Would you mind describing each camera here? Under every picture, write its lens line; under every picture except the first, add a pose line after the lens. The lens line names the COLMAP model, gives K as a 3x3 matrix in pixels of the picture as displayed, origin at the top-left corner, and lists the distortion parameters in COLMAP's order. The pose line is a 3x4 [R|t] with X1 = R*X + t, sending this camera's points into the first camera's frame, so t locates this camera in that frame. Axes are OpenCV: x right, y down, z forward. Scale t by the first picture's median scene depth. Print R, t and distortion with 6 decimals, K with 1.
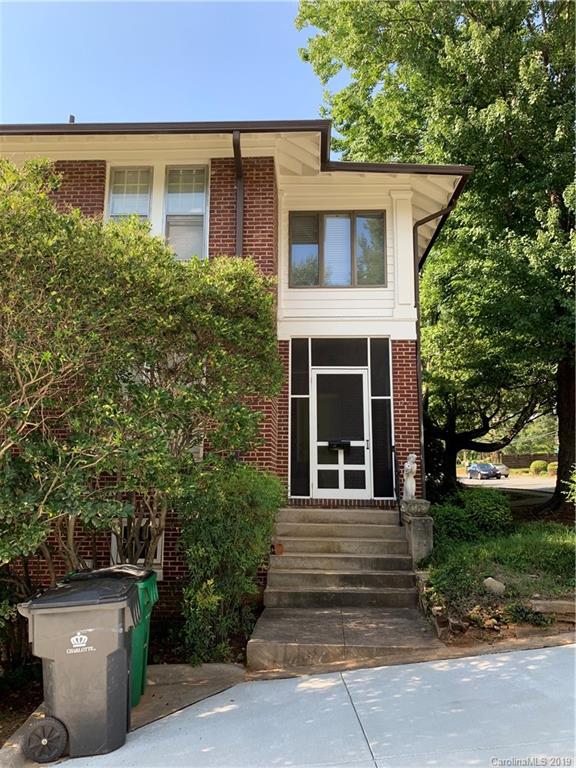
lens RADIAL K [[597.0, 0, 292.8], [0, 597.0, 363.1], [0, 0, 1]] dist [0.063320, -0.064768]
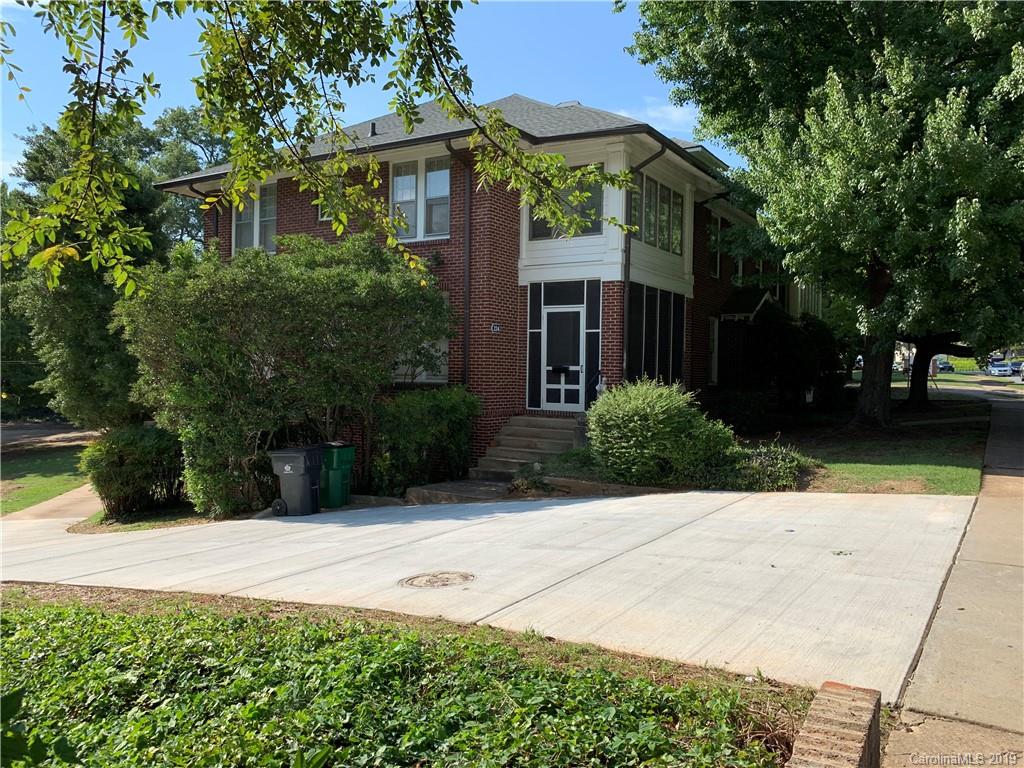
lens RADIAL K [[795.9, 0, 513.2], [0, 795.9, 384.4], [0, 0, 1]] dist [0.063320, -0.064768]
pose [[0.863862, 0.015484, -0.503491, 0.820491], [0.087641, 0.979663, 0.180497, -0.140532], [0.496046, -0.200050, 0.844937, -0.463349]]
